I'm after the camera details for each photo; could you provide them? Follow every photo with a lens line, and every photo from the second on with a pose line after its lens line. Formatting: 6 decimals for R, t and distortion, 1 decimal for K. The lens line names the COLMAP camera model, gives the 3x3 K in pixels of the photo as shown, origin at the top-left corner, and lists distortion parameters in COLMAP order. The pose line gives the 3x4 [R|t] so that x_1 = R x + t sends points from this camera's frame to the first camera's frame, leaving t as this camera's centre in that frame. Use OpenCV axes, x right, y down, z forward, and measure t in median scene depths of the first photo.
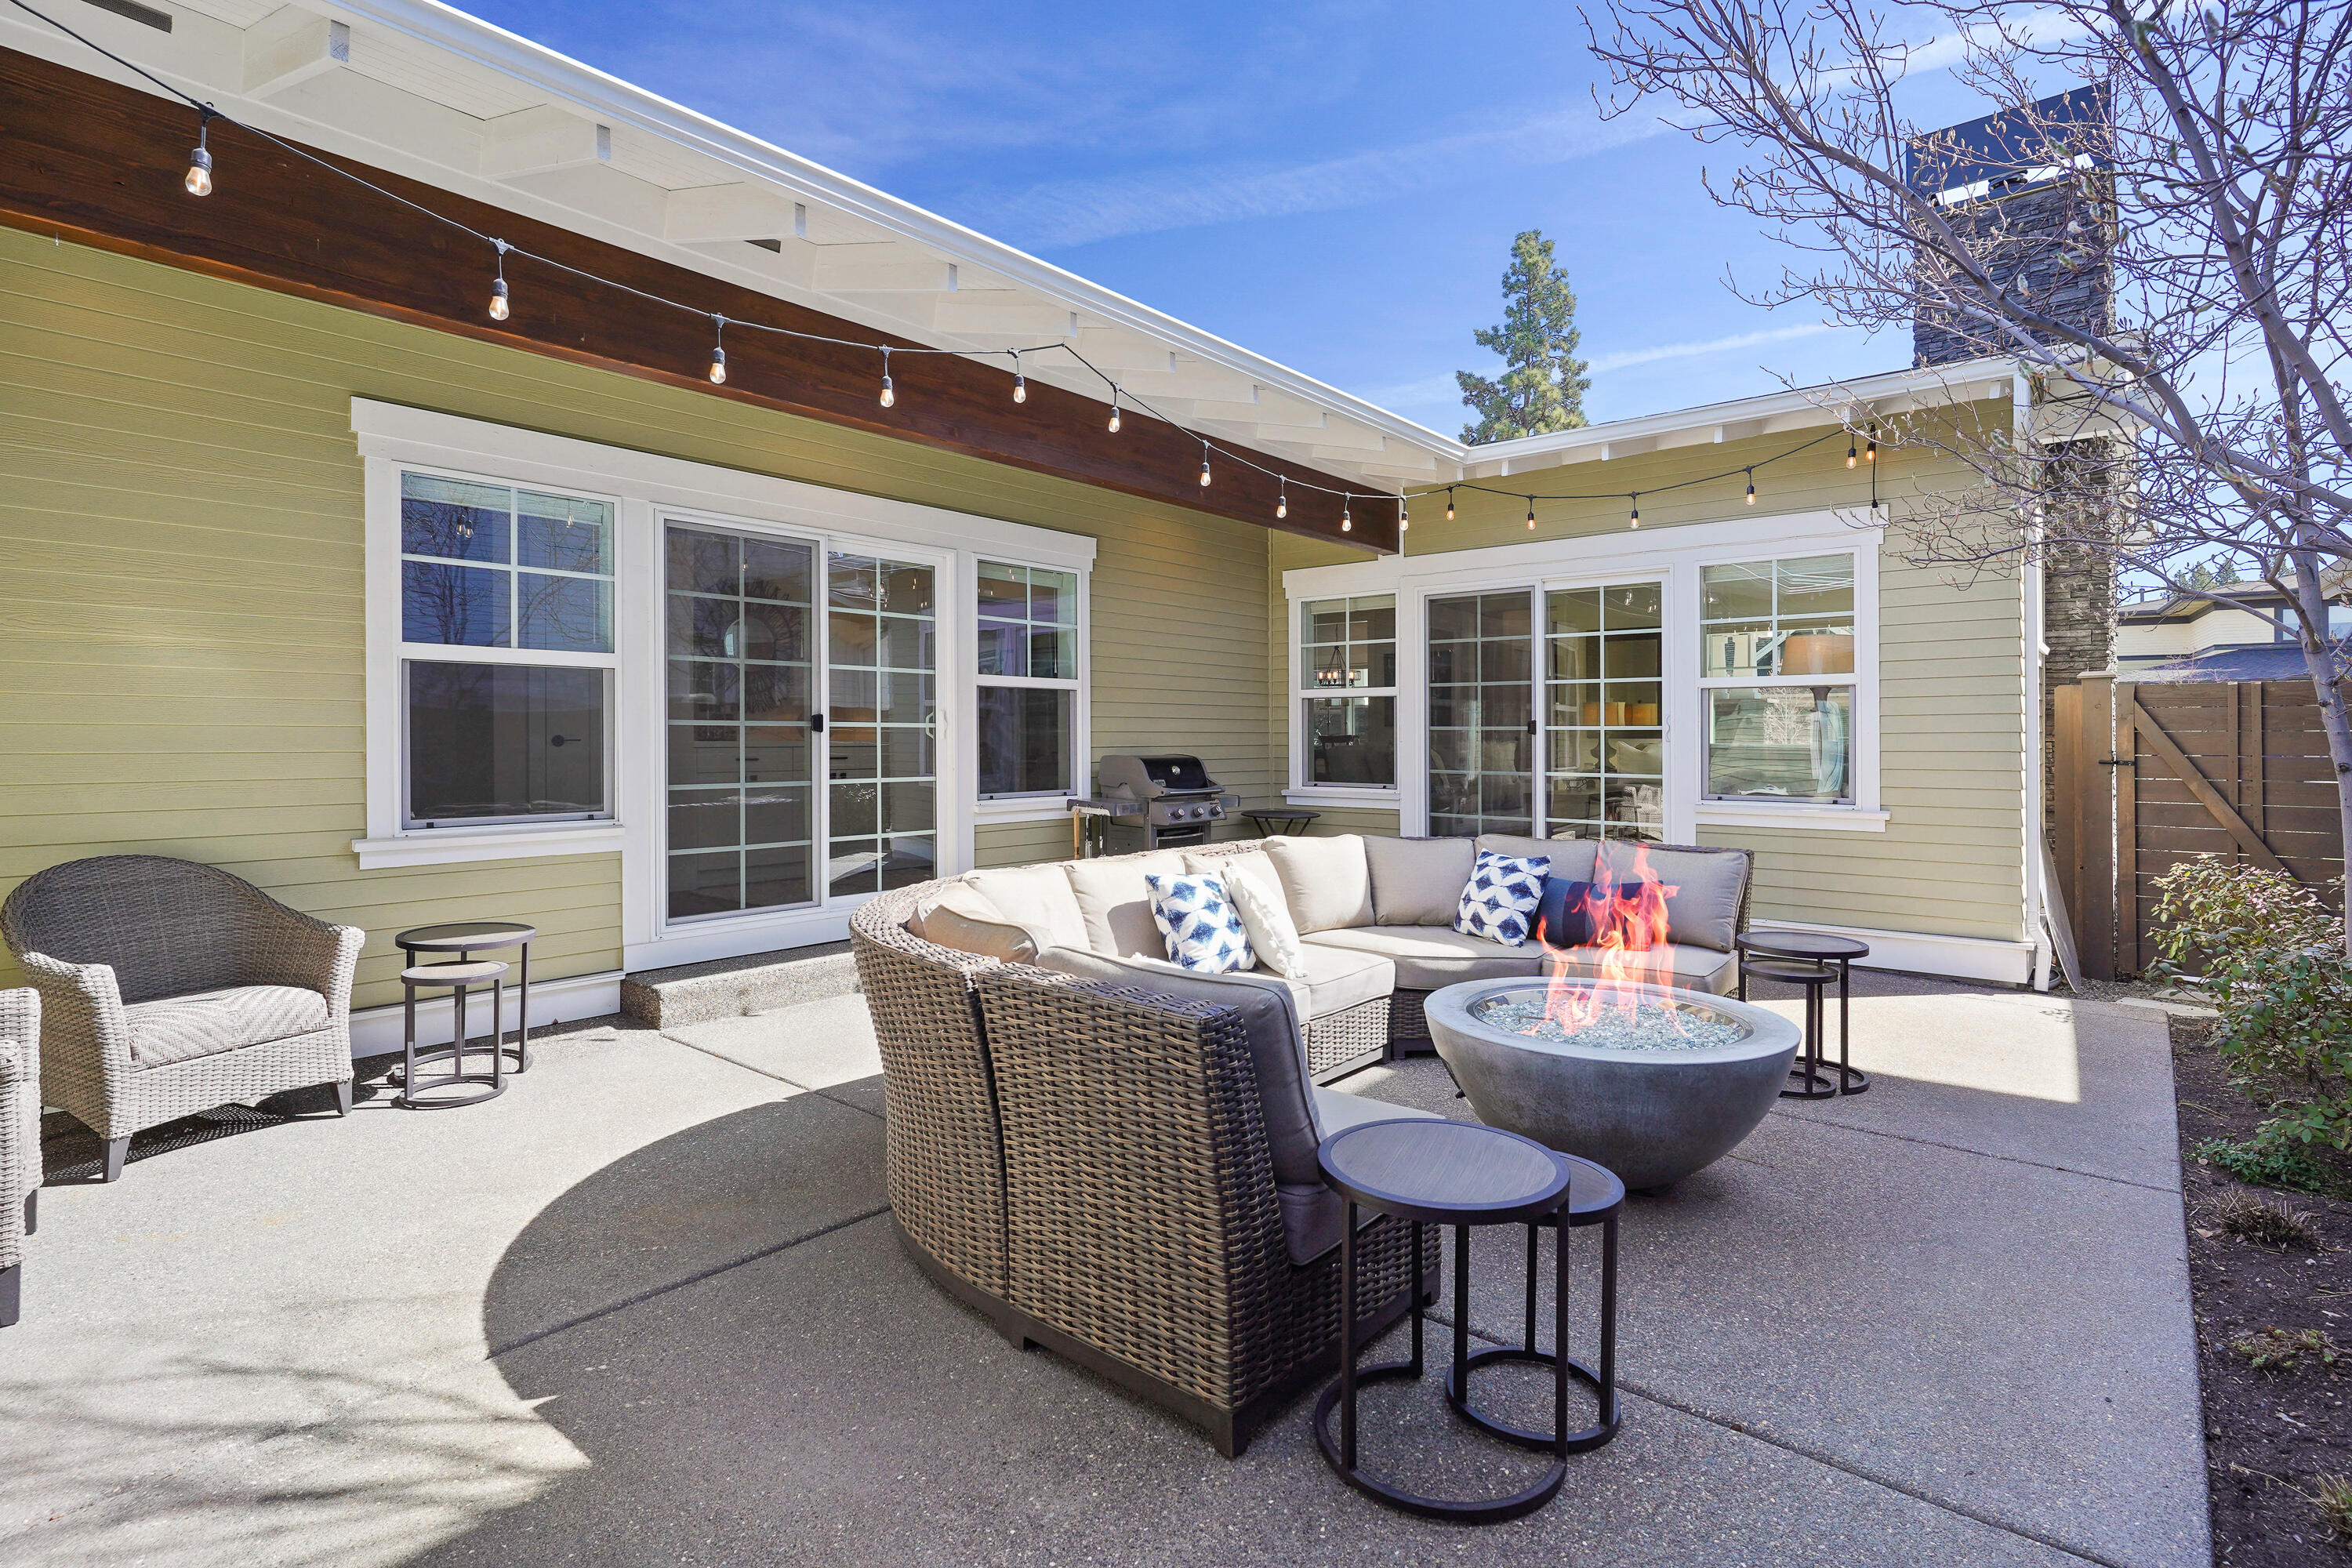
lens RADIAL K [[1147.5, 0, 1187.8], [0, 1147.5, 728.1], [0, 0, 1]] dist [-0.010336, 0.006441]
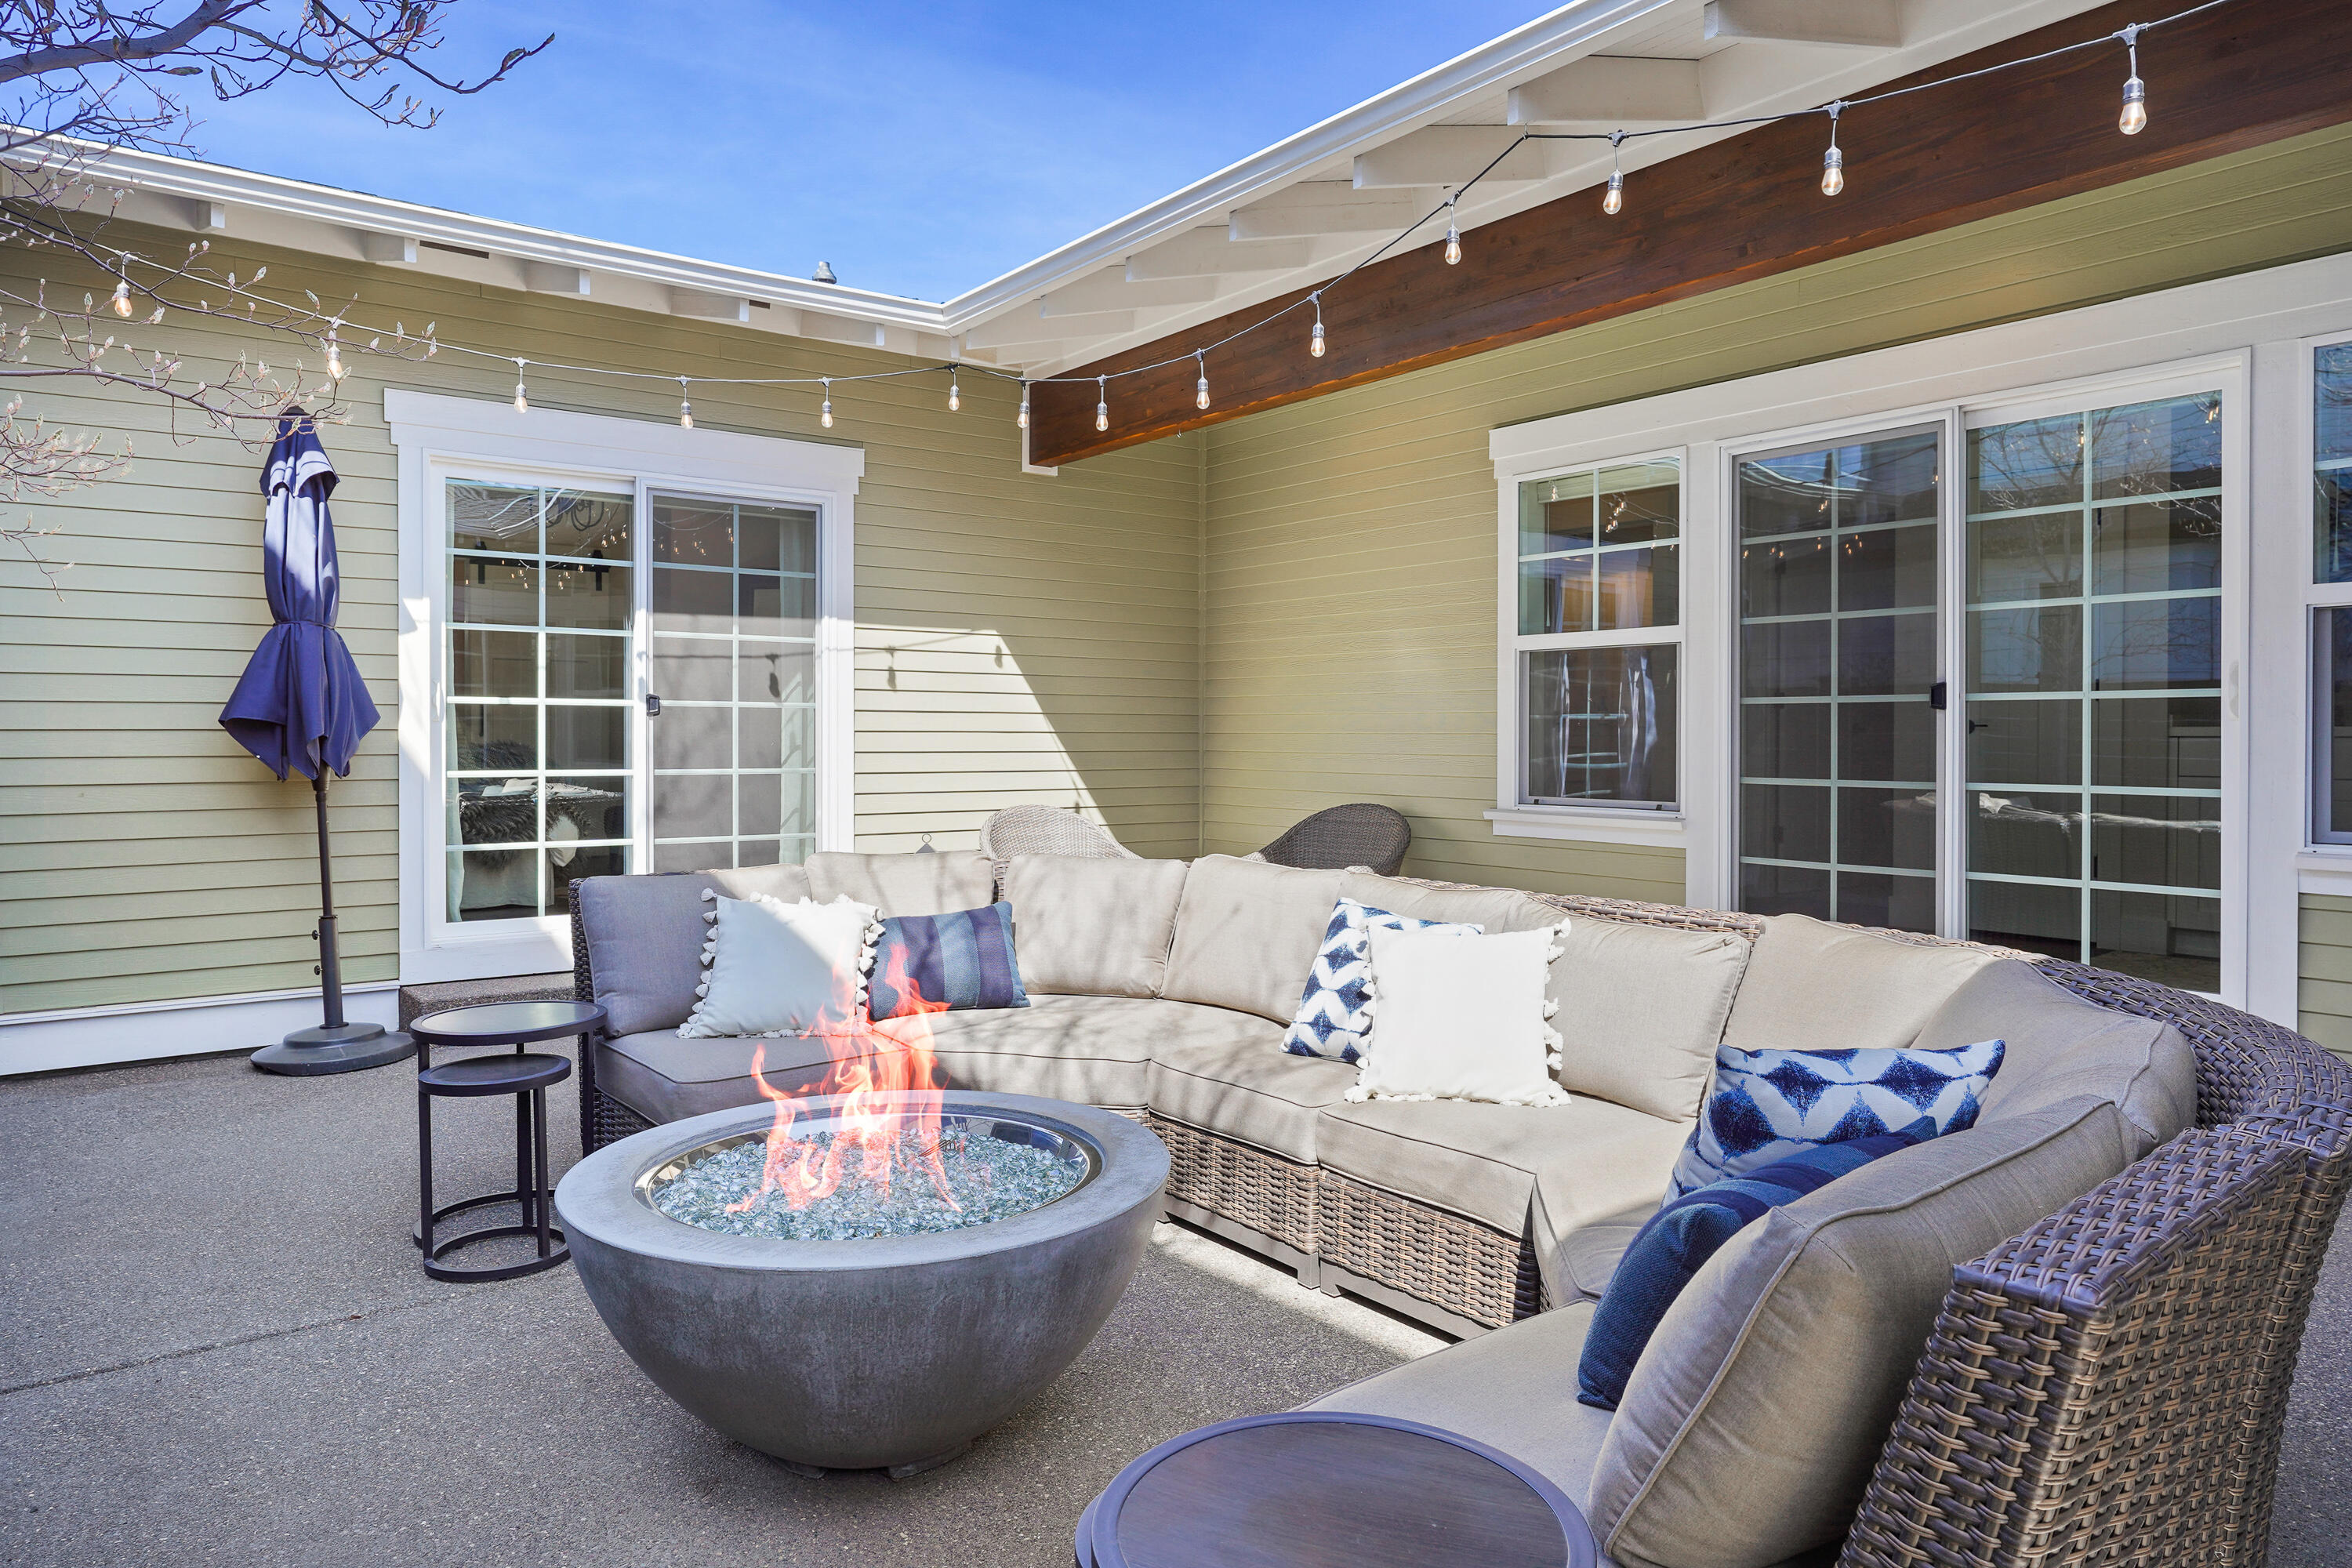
lens RADIAL K [[1513.7, 0, 1175.9], [0, 1513.7, 782.2], [0, 0, 1]] dist [0.000658, -0.003310]
pose [[-0.230754, 0.038173, -0.972263, 0.646835], [0.014231, 0.999256, 0.035855, 0.007621], [0.972908, -0.005563, -0.231126, 0.785782]]
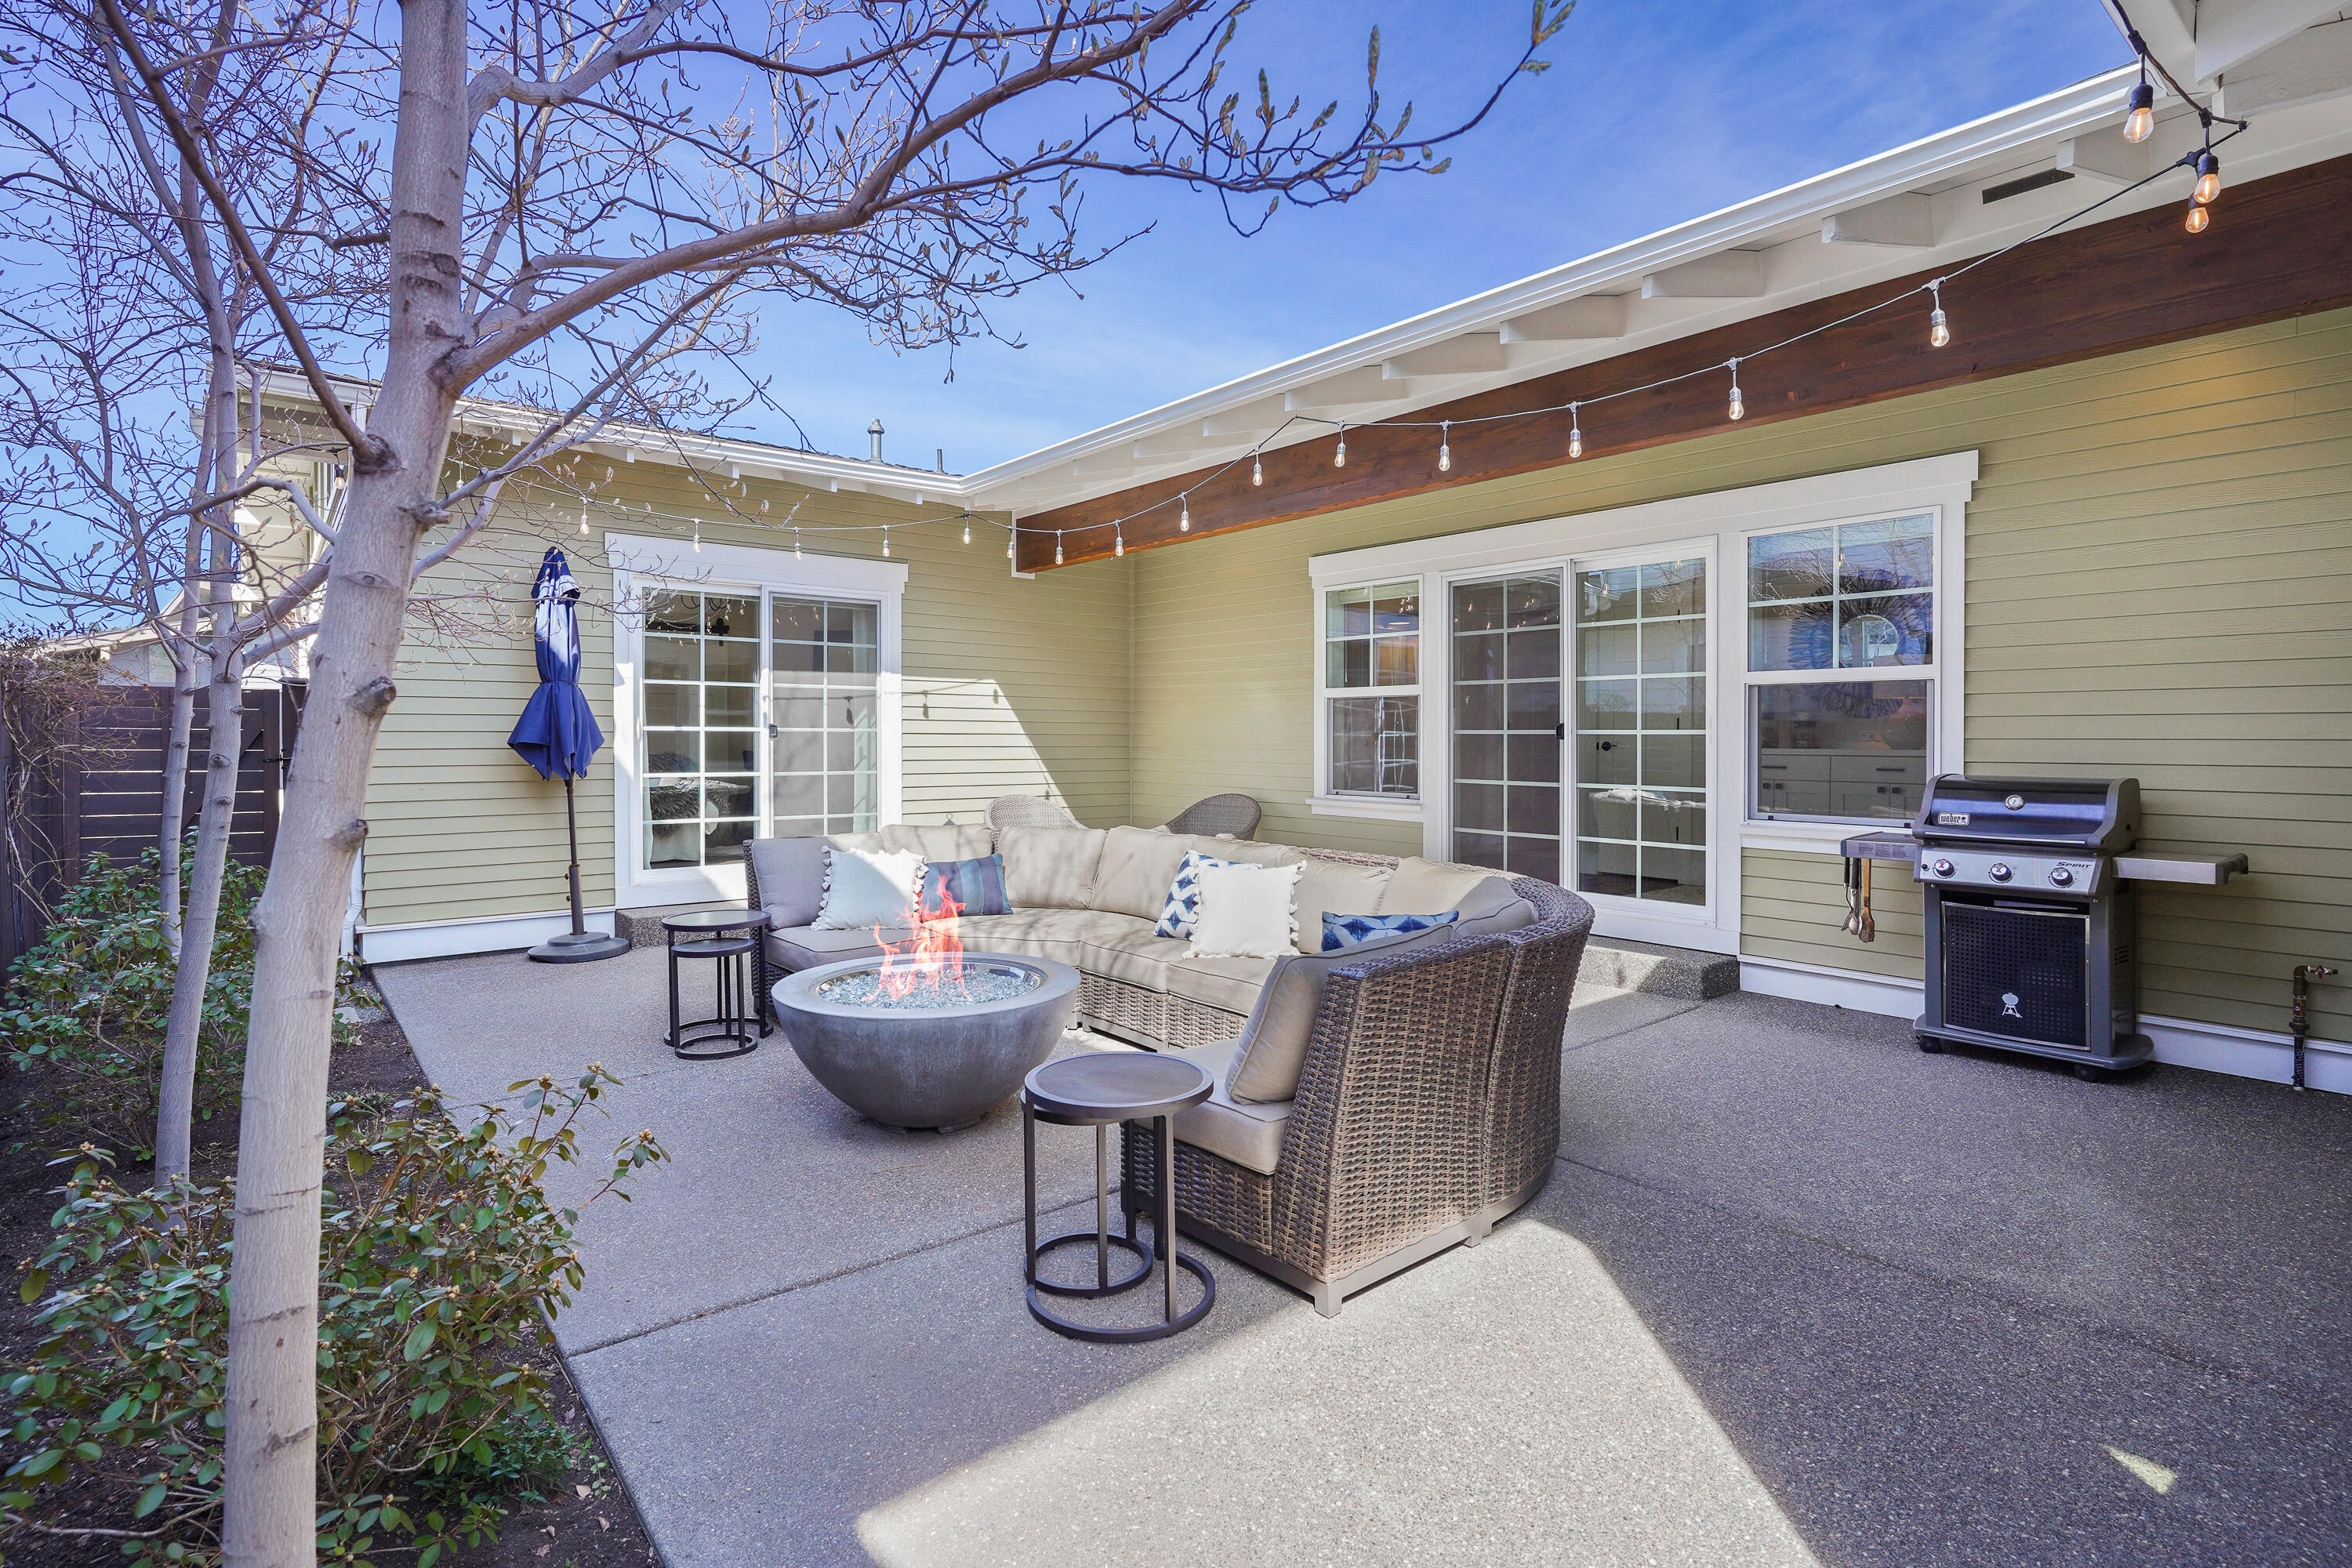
lens RADIAL K [[1147.5, 0, 1182.5], [0, 1147.5, 780.9], [0, 0, 1]] dist [-0.010336, 0.006441]
pose [[-0.189412, 0.045162, -0.980859, 0.856879], [0.011617, 0.998975, 0.043753, -0.009437], [0.981829, -0.003108, -0.189743, 0.866188]]
